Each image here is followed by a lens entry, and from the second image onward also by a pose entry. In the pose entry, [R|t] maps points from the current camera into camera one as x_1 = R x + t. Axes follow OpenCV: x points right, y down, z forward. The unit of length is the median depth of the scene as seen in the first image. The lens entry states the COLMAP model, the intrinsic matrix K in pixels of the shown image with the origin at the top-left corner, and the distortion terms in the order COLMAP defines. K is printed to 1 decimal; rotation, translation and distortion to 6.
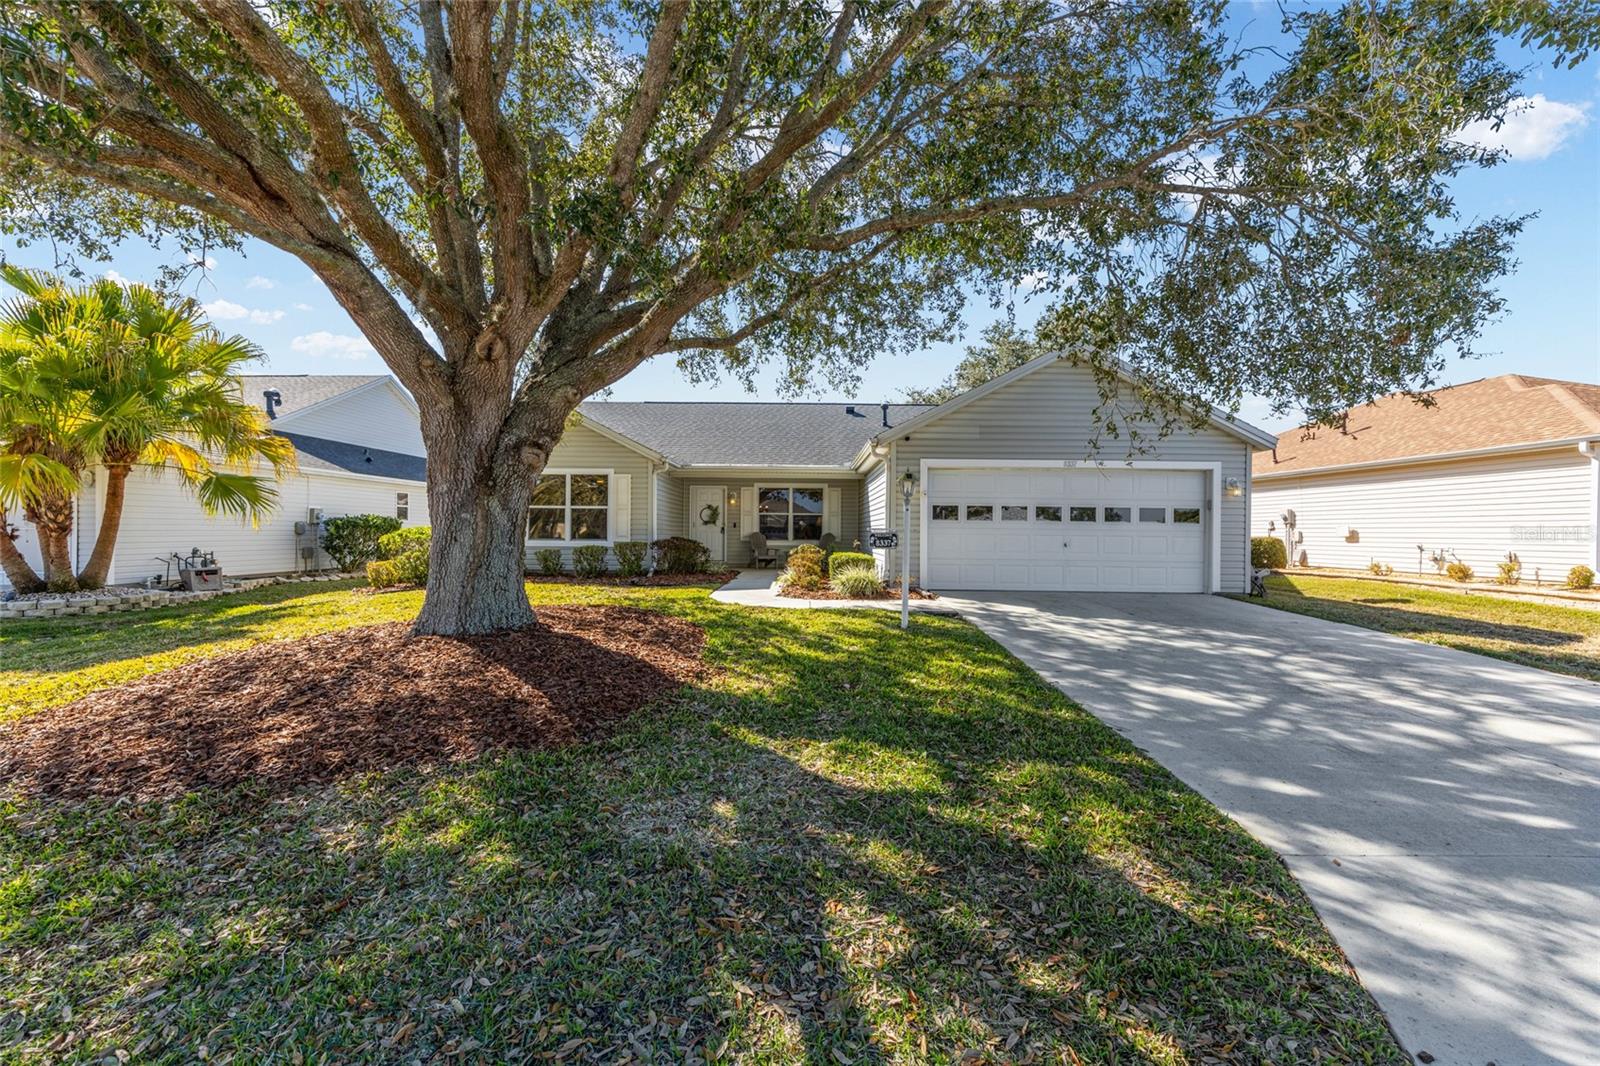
lens RADIAL K [[645.5, 0, 801.1], [0, 645.5, 537.1], [0, 0, 1]] dist [0.000889, 0.001040]
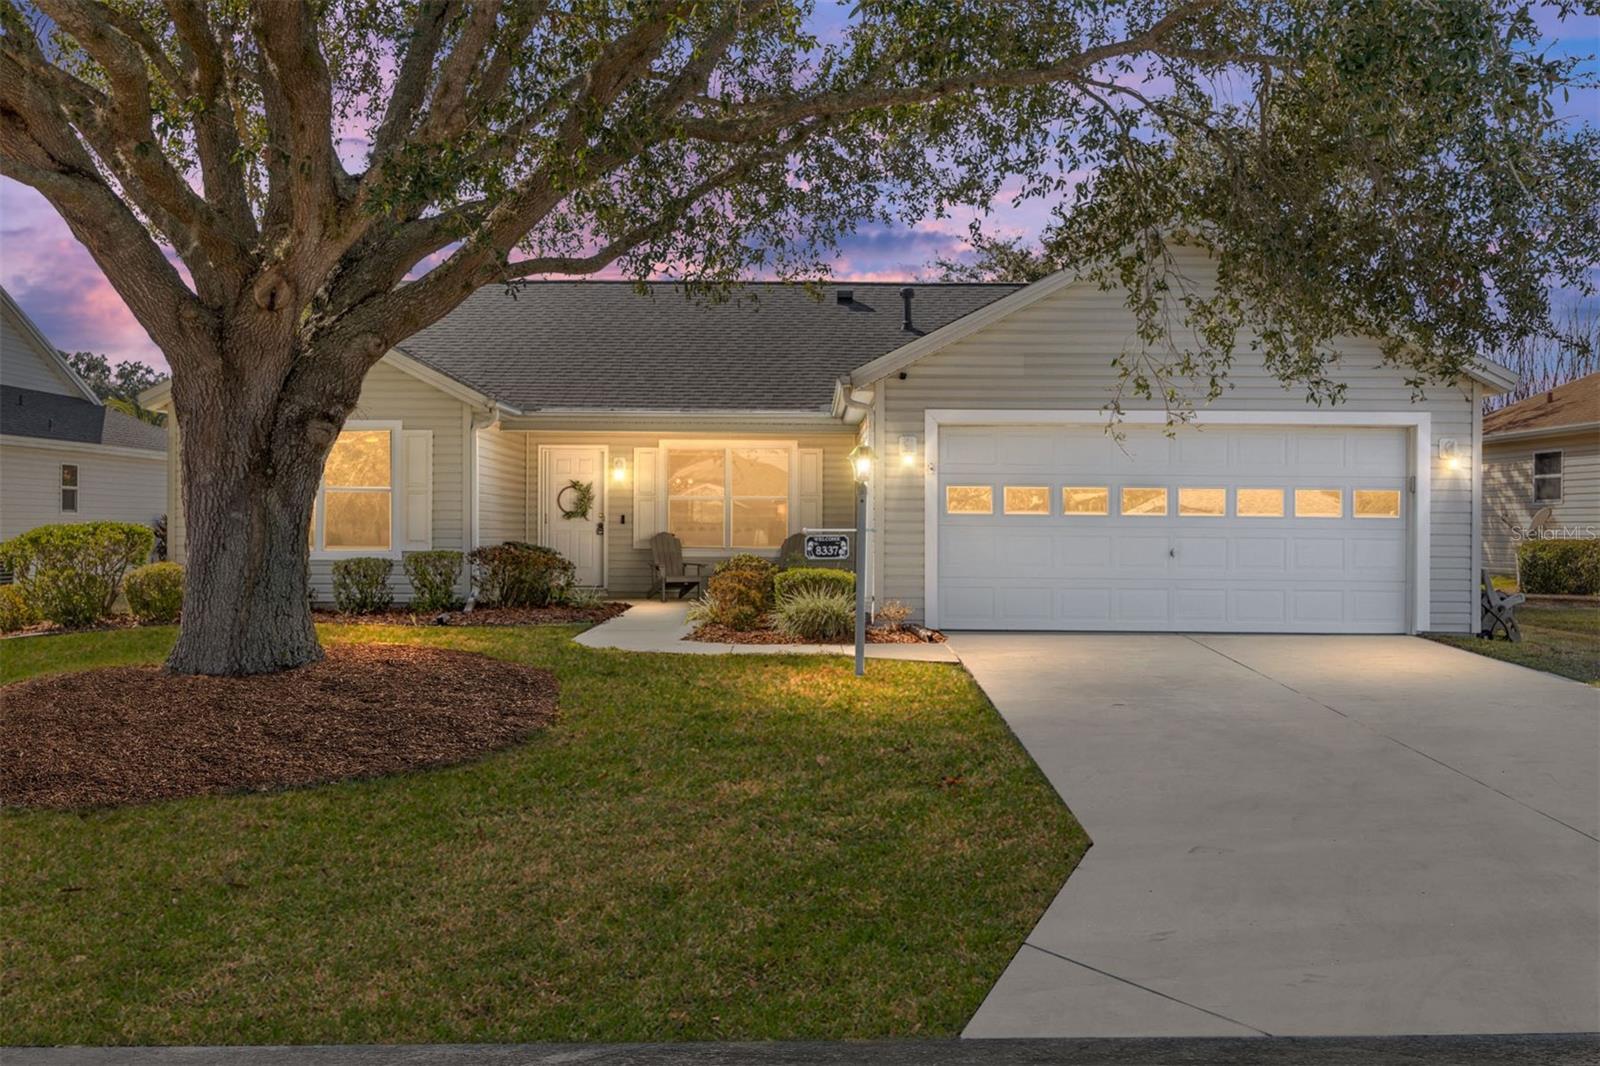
lens RADIAL K [[1511.5, 0, 799.5], [0, 1511.5, 536.2], [0, 0, 1]] dist [0.021633, 0.000000]
pose [[0.999992, -0.003917, 0.000602, 0.070297], [0.003918, 0.999988, -0.002786, -0.000928], [-0.000591, 0.002788, 0.999996, -0.410064]]
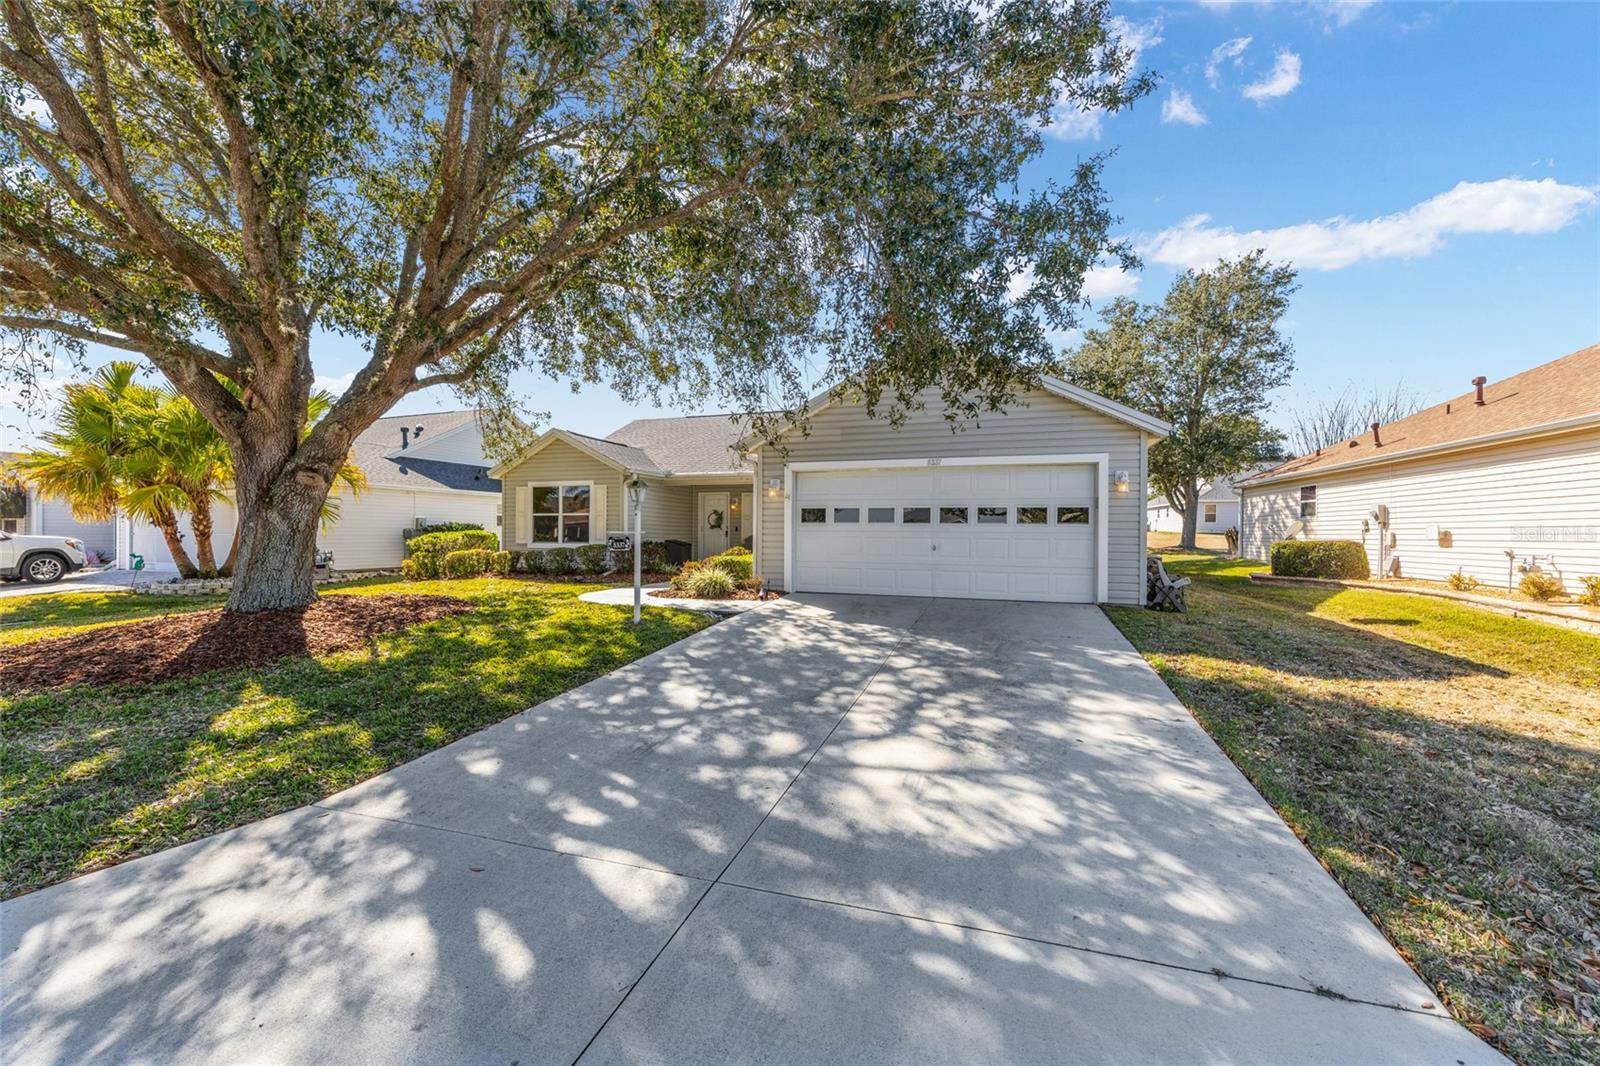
lens RADIAL K [[645.5, 0, 792.2], [0, 645.5, 534.3], [0, 0, 1]] dist [0.000889, 0.001040]
pose [[0.948402, -0.003554, -0.317052, 0.538249], [0.000390, 0.999949, -0.010044, 0.001322], [0.317072, 0.009402, 0.948355, 0.041083]]
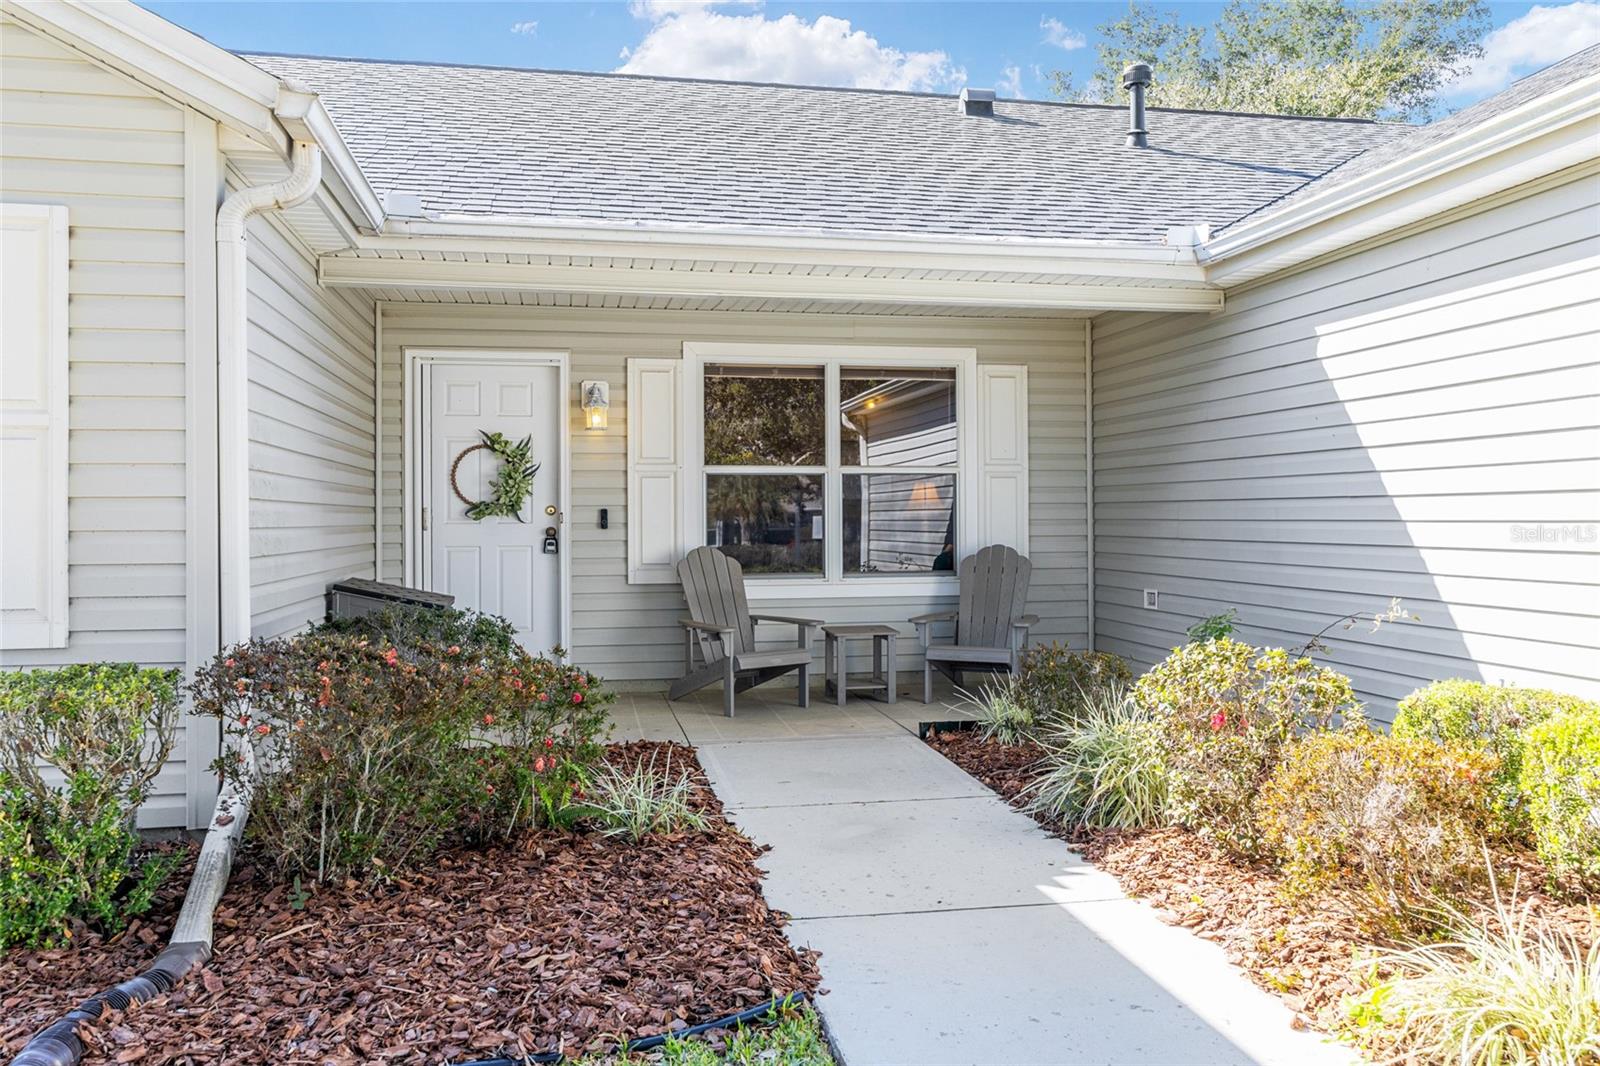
lens RADIAL K [[1259.7, 0, 801.5], [0, 1259.7, 525.7], [0, 0, 1]] dist [0.013541, 0.001818]
pose [[0.982589, -0.014218, 0.185249, -0.197318], [0.014120, 0.999899, 0.001850, -0.026370], [-0.185256, 0.000798, 0.982690, 0.893504]]
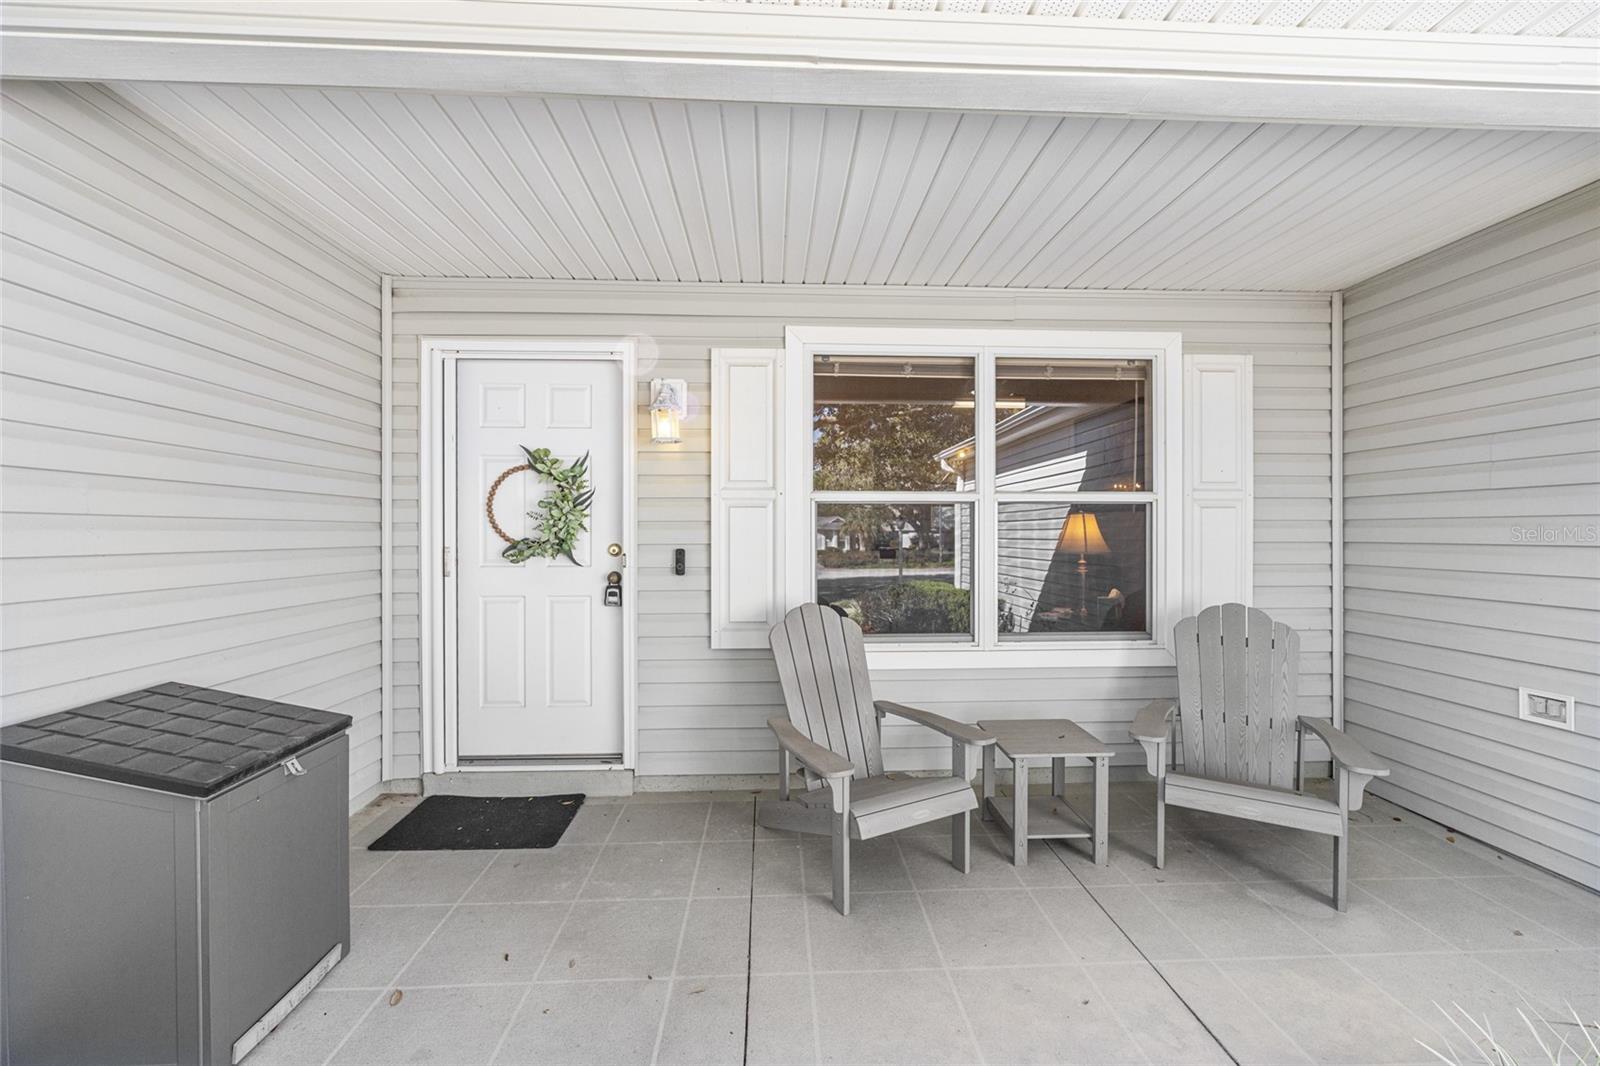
lens RADIAL K [[645.5, 0, 797.7], [0, 645.5, 533.7], [0, 0, 1]] dist [0.000889, 0.001040]
pose [[0.999047, -0.008667, 0.042779, -0.130545], [0.008884, 0.999949, -0.004867, -0.042126], [-0.042735, 0.005243, 0.999073, 1.379651]]
